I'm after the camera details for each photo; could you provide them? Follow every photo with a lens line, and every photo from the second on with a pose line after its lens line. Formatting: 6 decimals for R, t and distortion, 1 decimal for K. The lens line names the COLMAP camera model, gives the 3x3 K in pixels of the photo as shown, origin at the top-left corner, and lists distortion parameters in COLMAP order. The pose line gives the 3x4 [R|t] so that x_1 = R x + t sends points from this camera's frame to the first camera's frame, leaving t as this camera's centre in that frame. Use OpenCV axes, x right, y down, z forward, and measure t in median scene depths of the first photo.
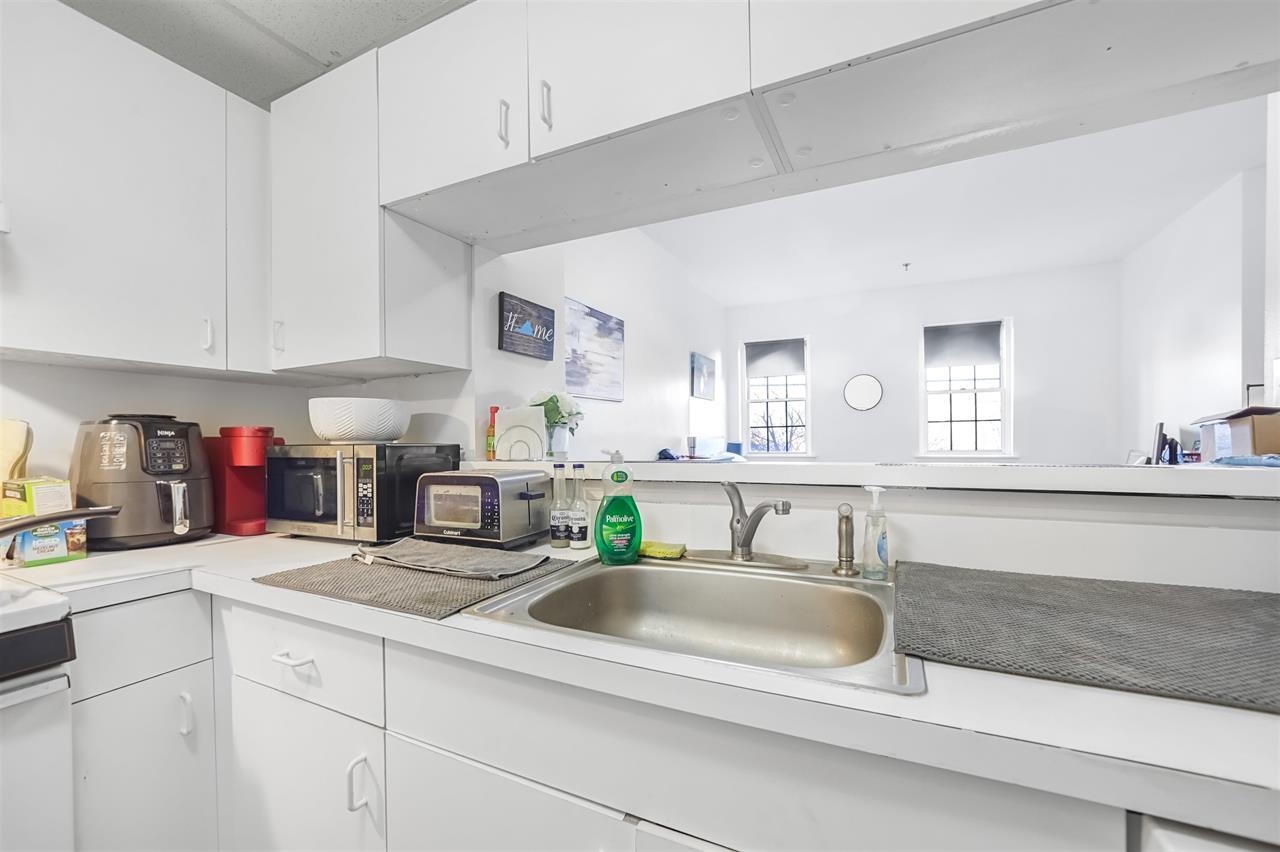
lens RADIAL K [[511.7, 0, 640.1], [0, 511.7, 432.2], [0, 0, 1]] dist [-0.040409, 0.017148]
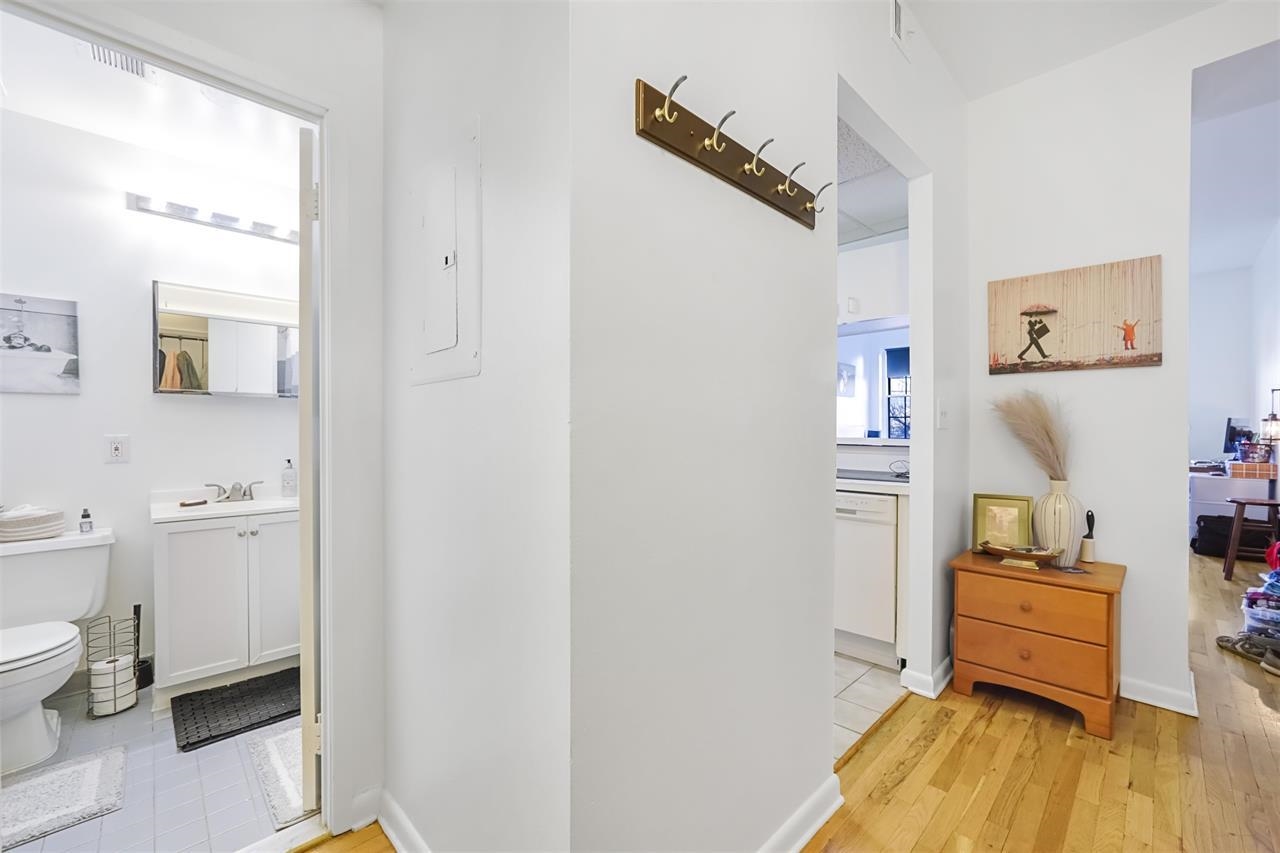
lens RADIAL K [[511.7, 0, 640.1], [0, 511.7, 432.7], [0, 0, 1]] dist [-0.040409, 0.017148]
pose [[0.945786, 0.005111, -0.324751, 0.056947], [0.004008, 0.999616, 0.027407, -0.013701], [0.324767, -0.027223, 0.945402, -0.390244]]
